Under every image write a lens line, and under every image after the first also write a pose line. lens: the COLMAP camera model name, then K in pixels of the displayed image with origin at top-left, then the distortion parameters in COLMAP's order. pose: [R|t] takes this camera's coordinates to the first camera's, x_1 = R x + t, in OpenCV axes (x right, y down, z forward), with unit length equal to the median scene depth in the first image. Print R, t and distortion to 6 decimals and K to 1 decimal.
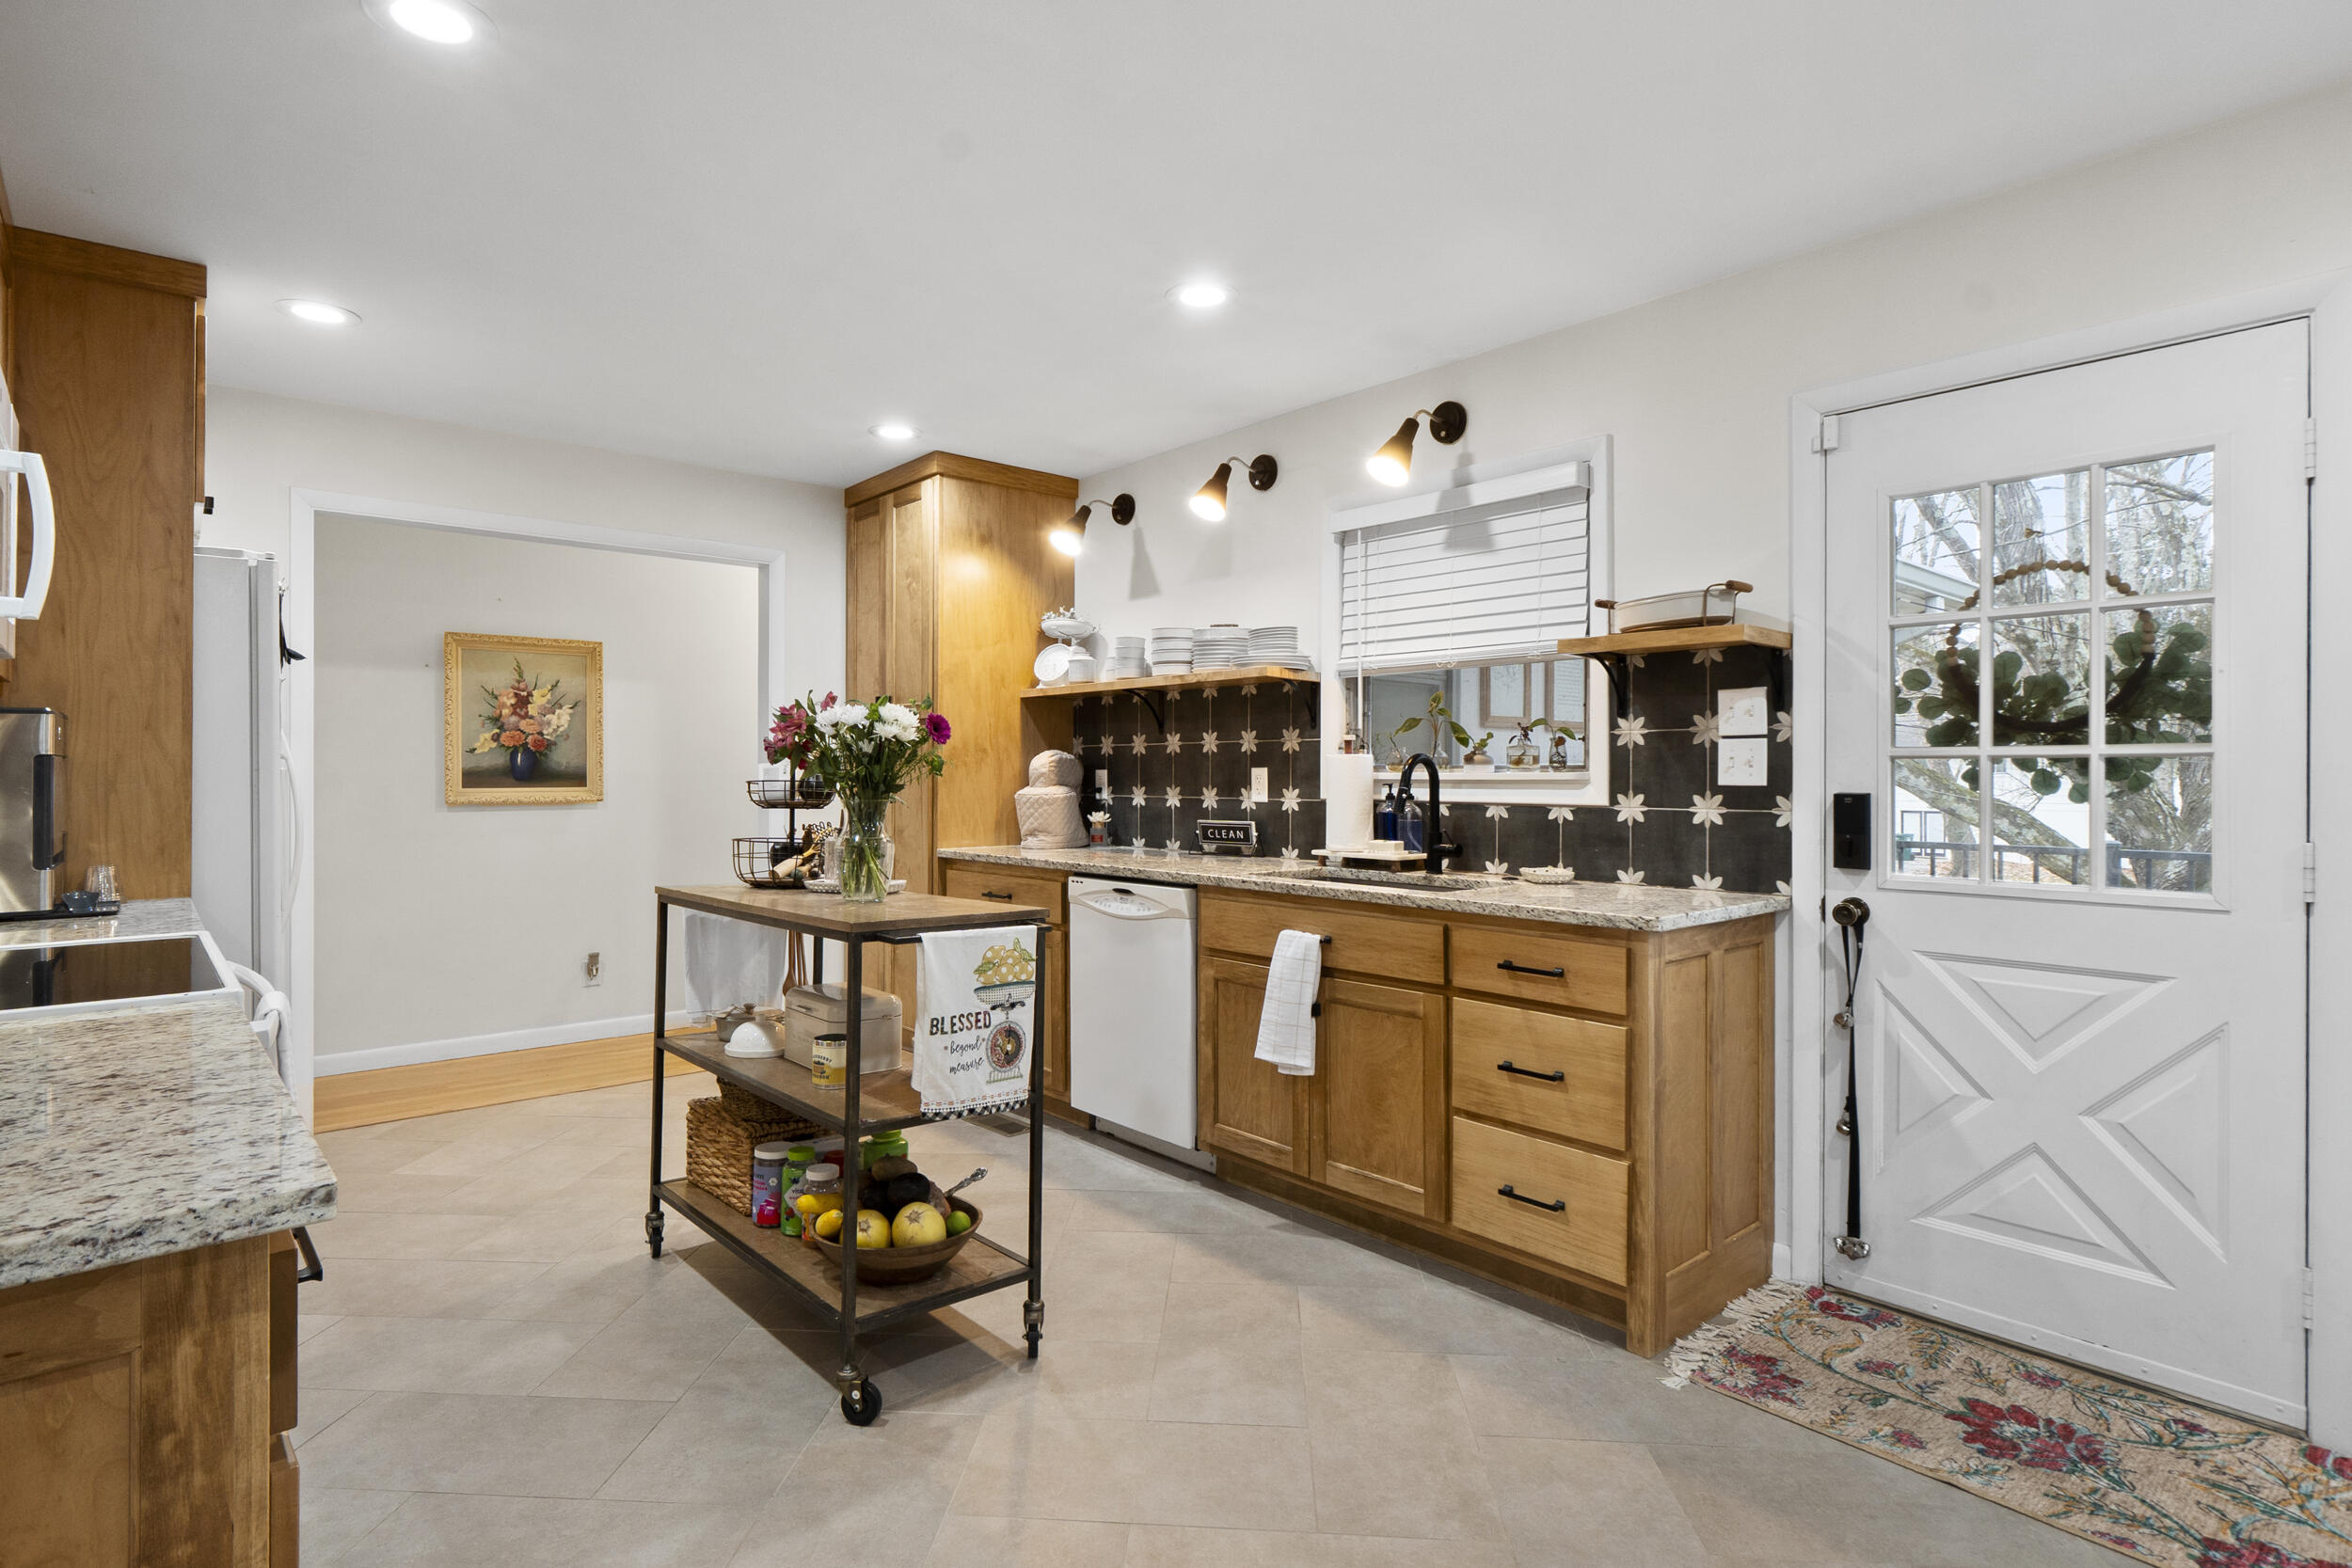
lens RADIAL K [[1182.0, 0, 1166.8], [0, 1182.0, 776.4], [0, 0, 1]] dist [-0.001960, 0.000569]
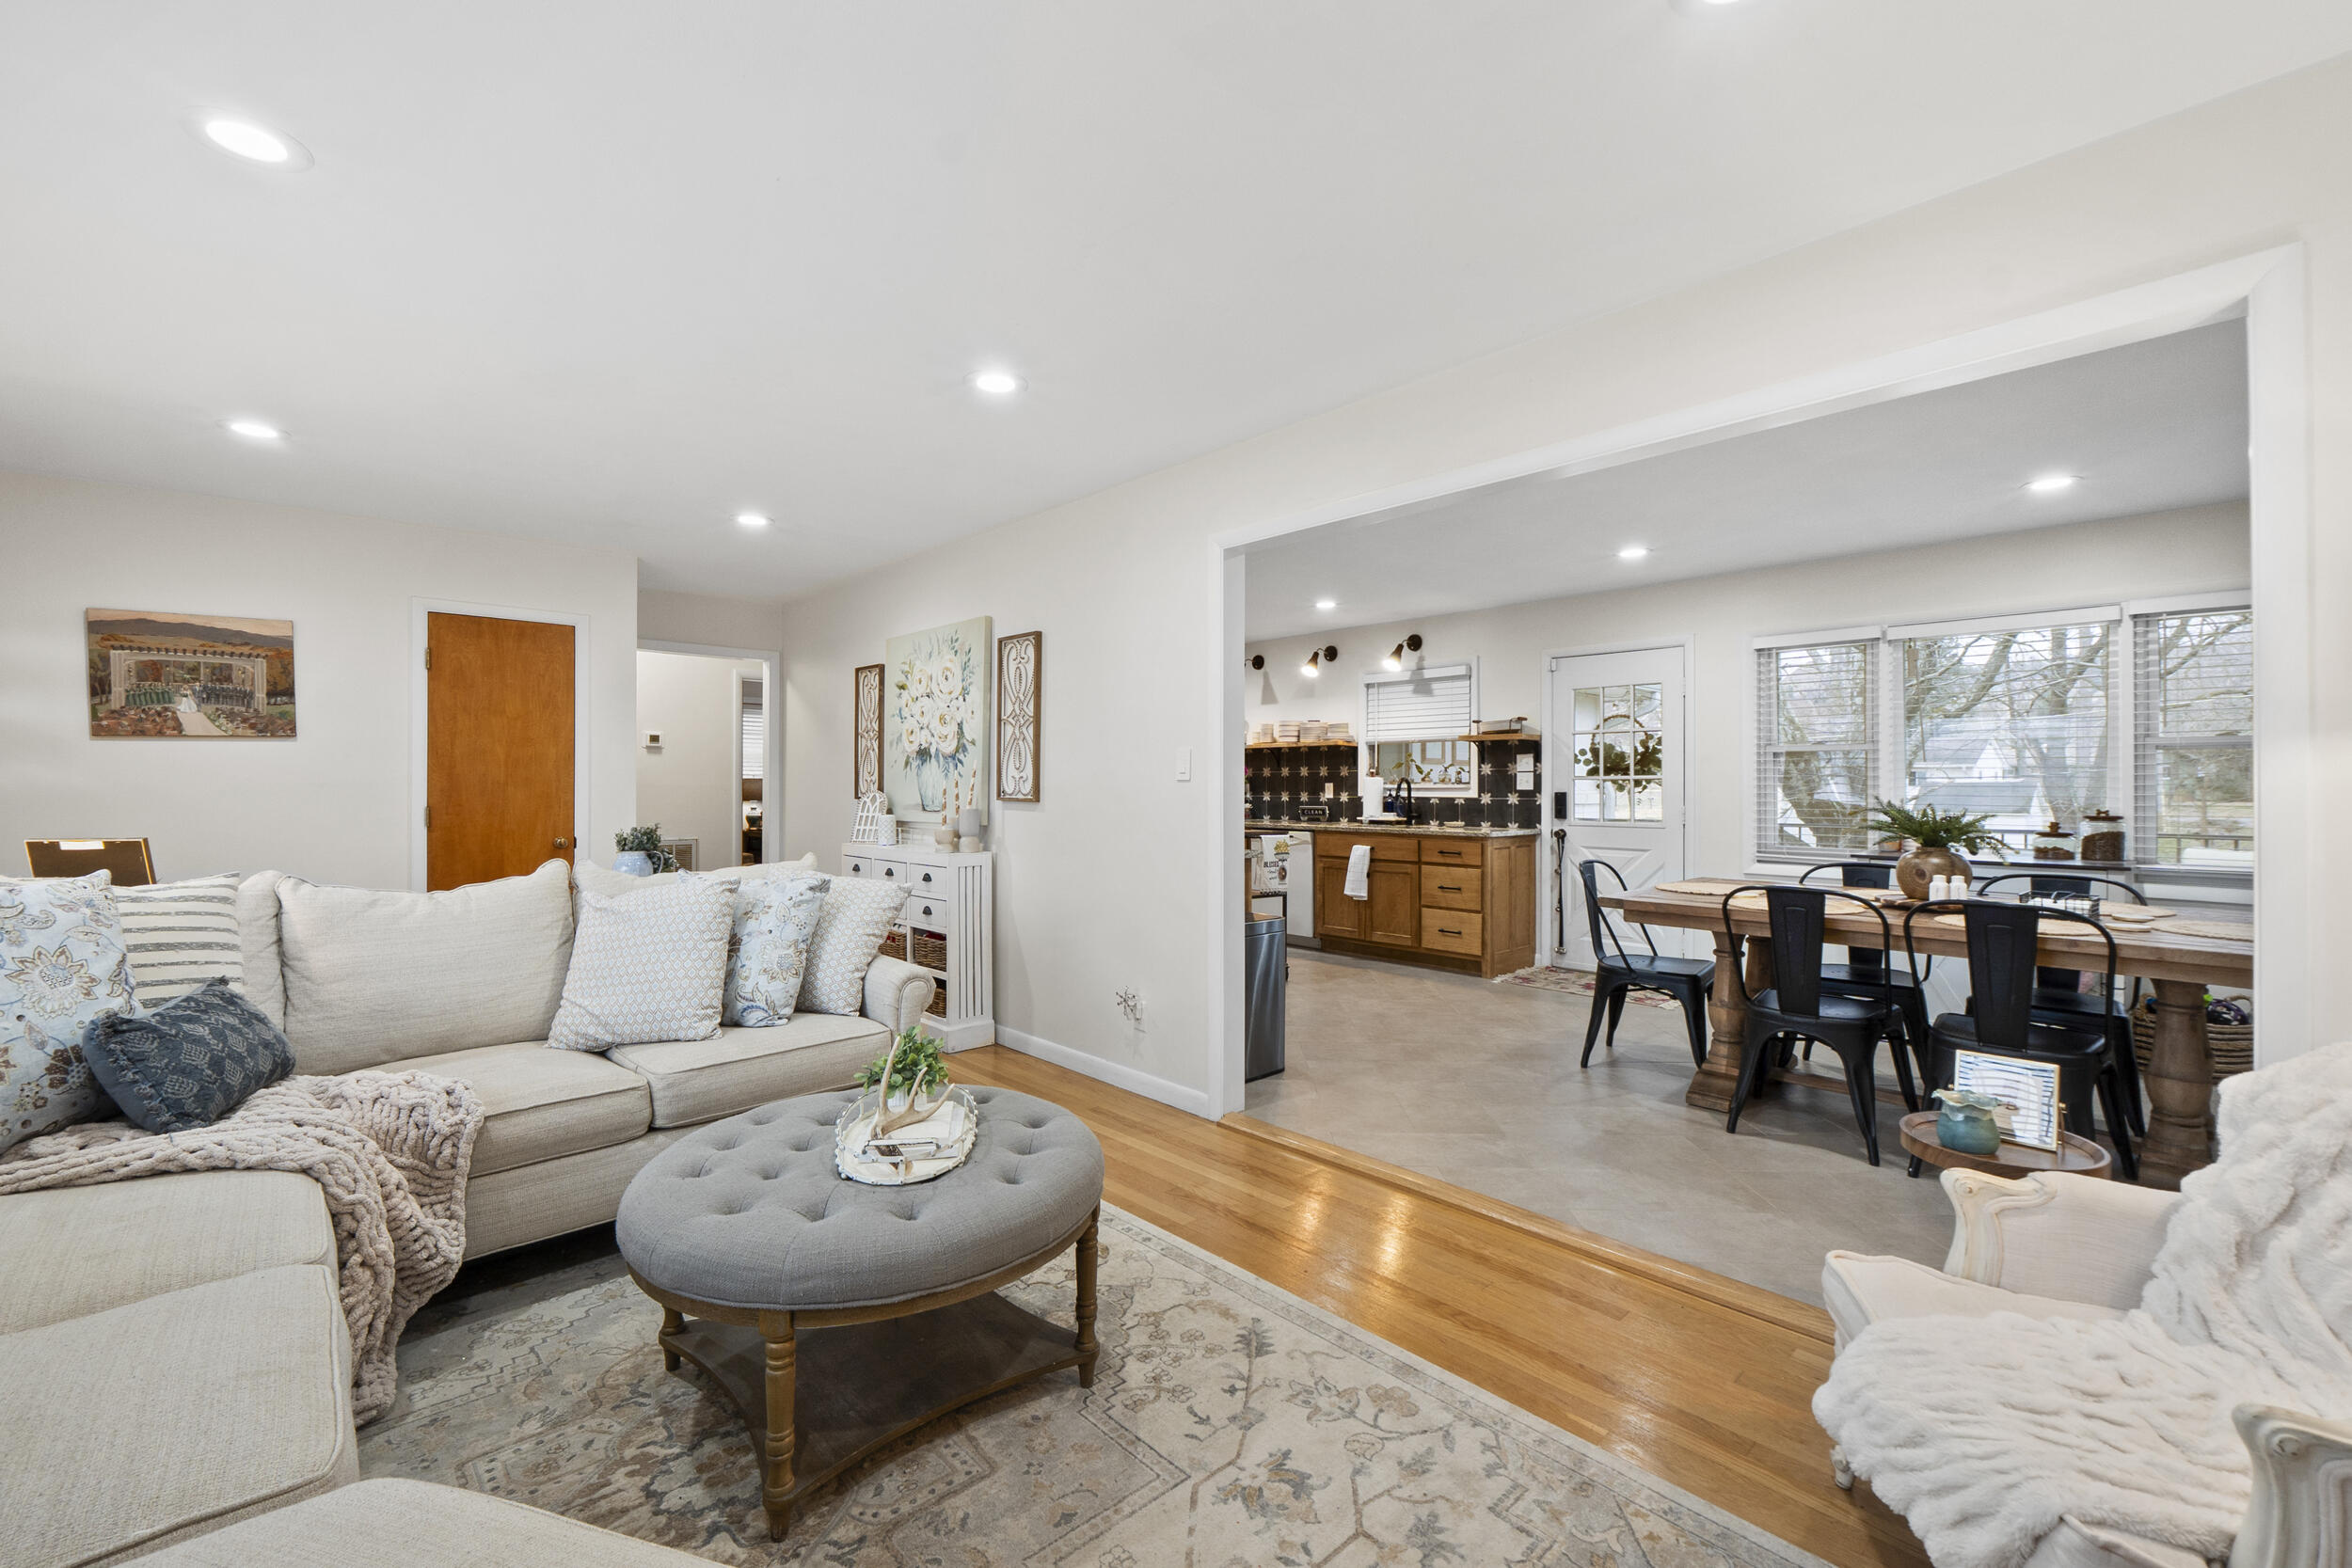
lens RADIAL K [[961.0, 0, 1178.6], [0, 961.0, 791.6], [0, 0, 1]] dist [-0.005051, -0.000095]
pose [[0.999208, -0.000443, 0.039788, -0.354932], [0.000336, 0.999996, 0.002715, 0.005228], [-0.039789, -0.002699, 0.999204, -1.046683]]
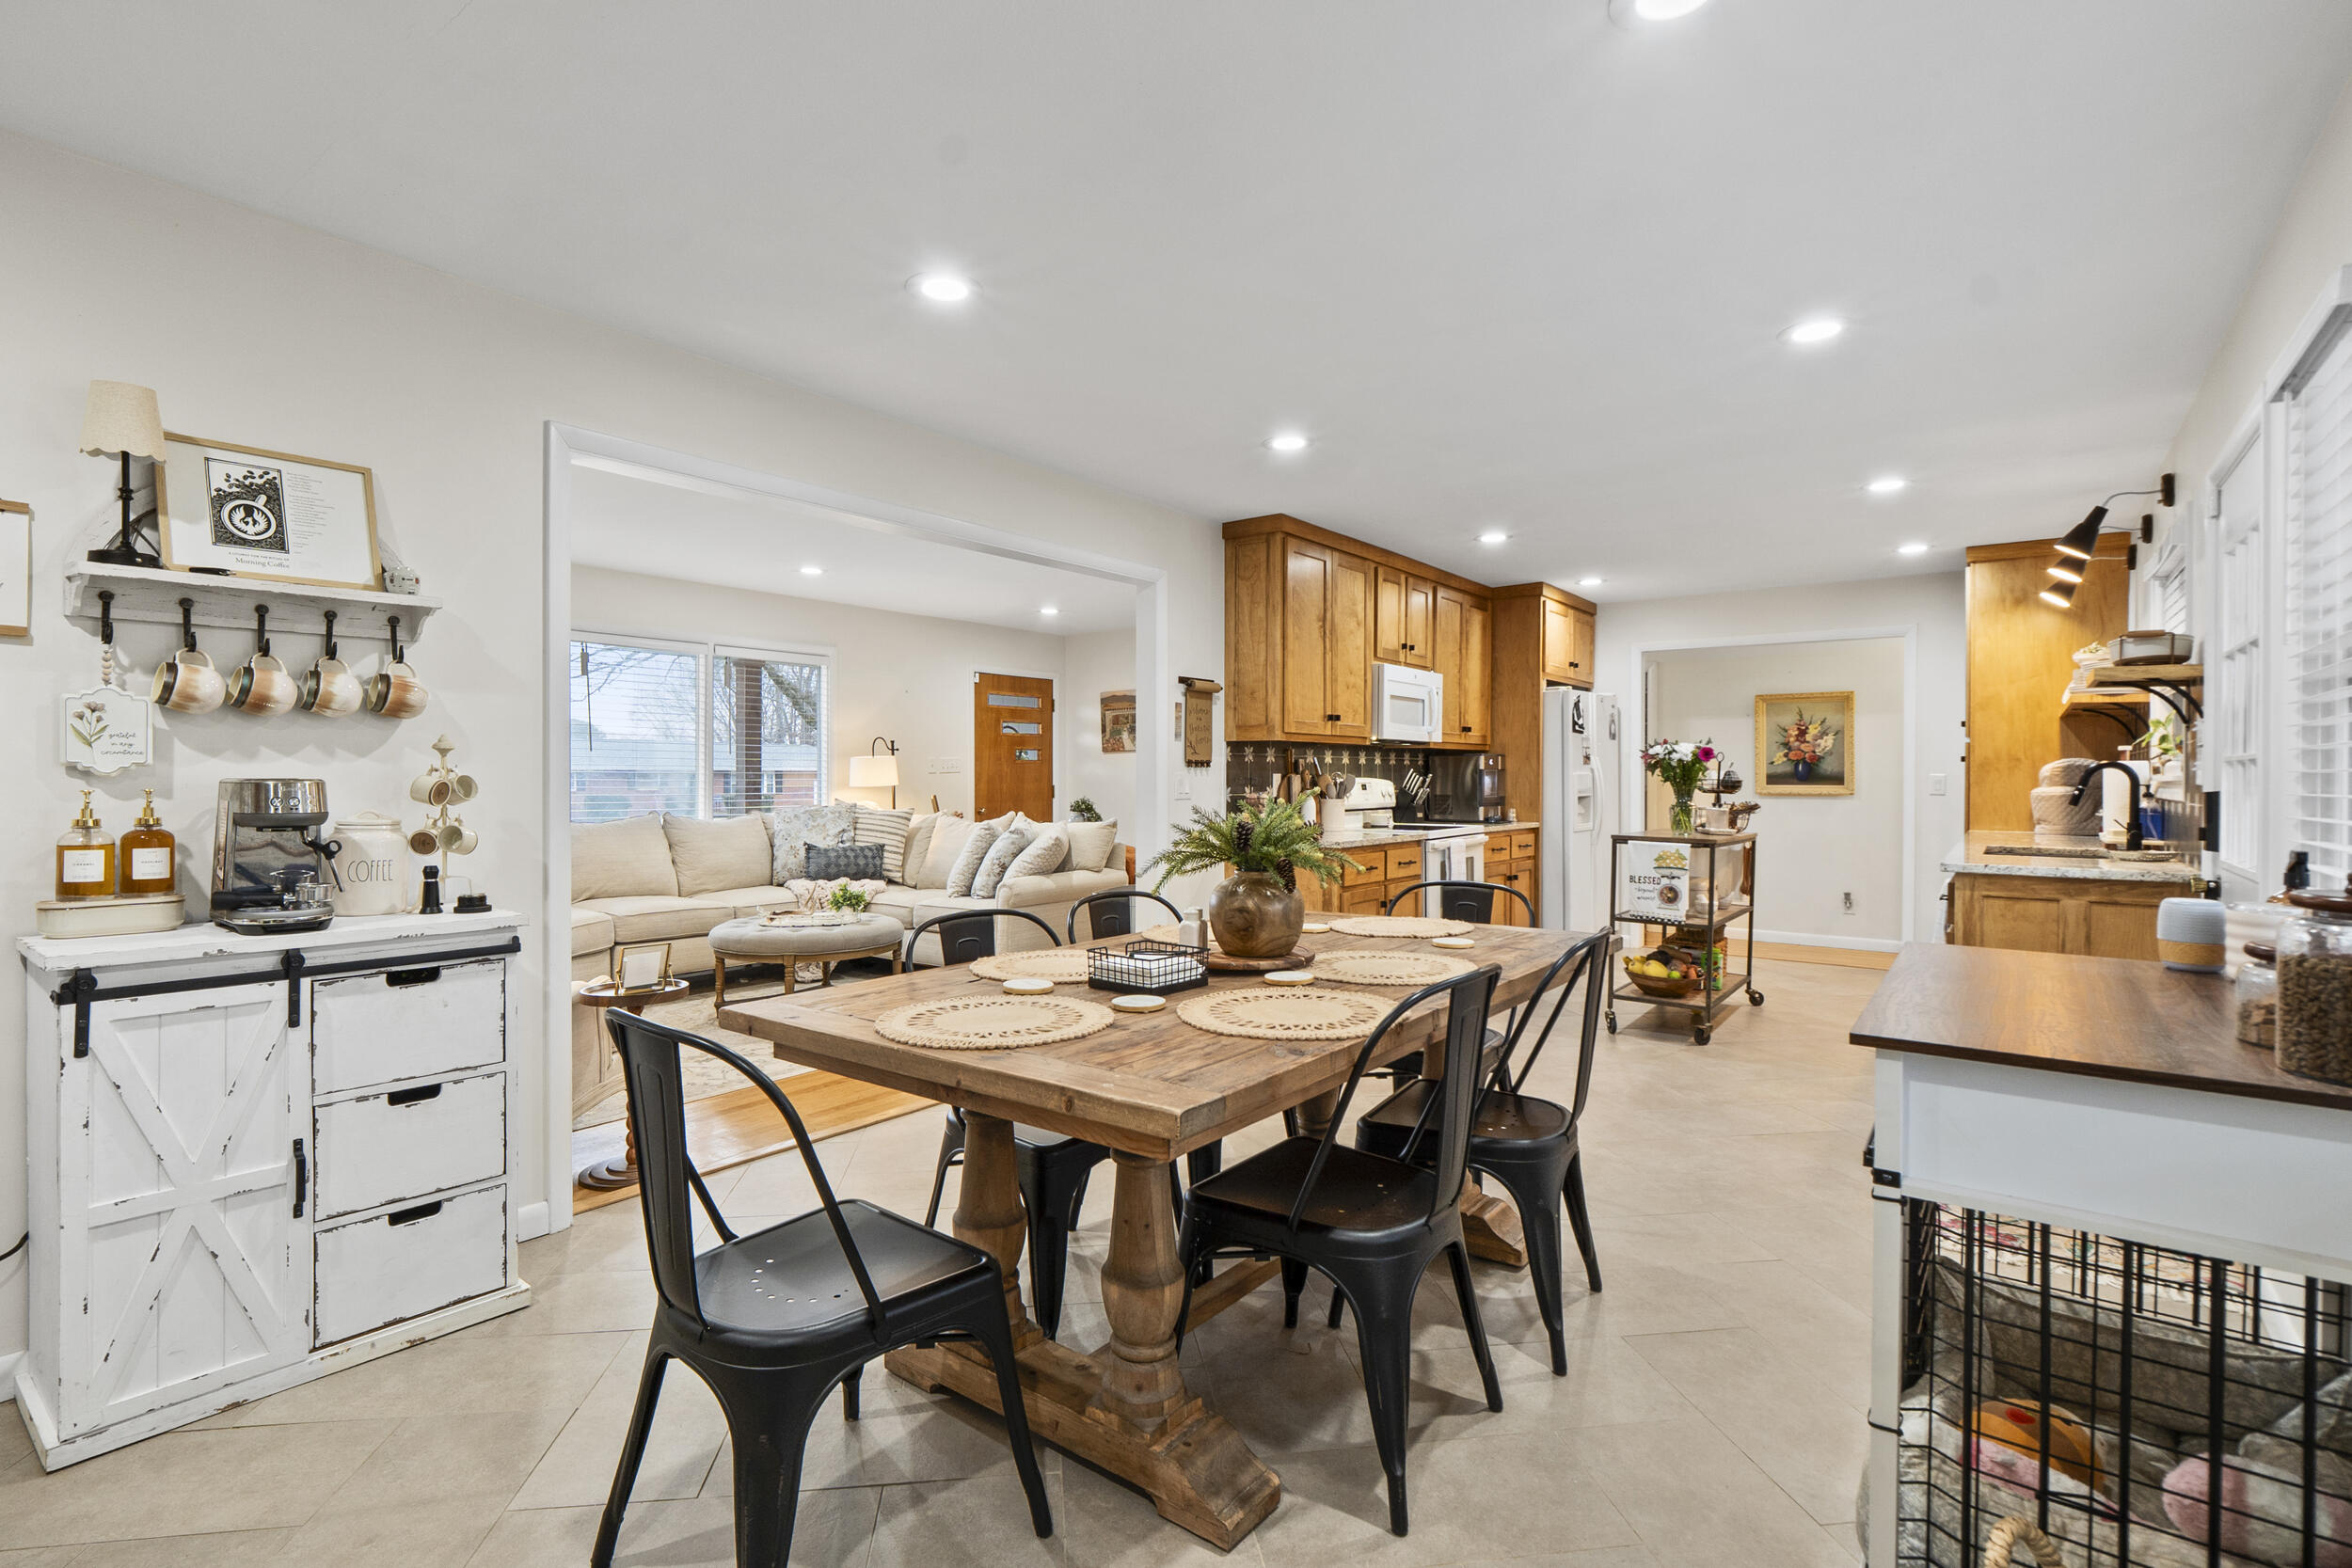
lens RADIAL K [[1106.6, 0, 1172.4], [0, 1106.6, 785.2], [0, 0, 1]] dist [-0.004591, -0.000400]
pose [[0.204216, 0.008225, -0.978891, 1.220457], [-0.005287, 0.999959, 0.007299, 0.004475], [0.978912, 0.003685, 0.204251, -0.260921]]
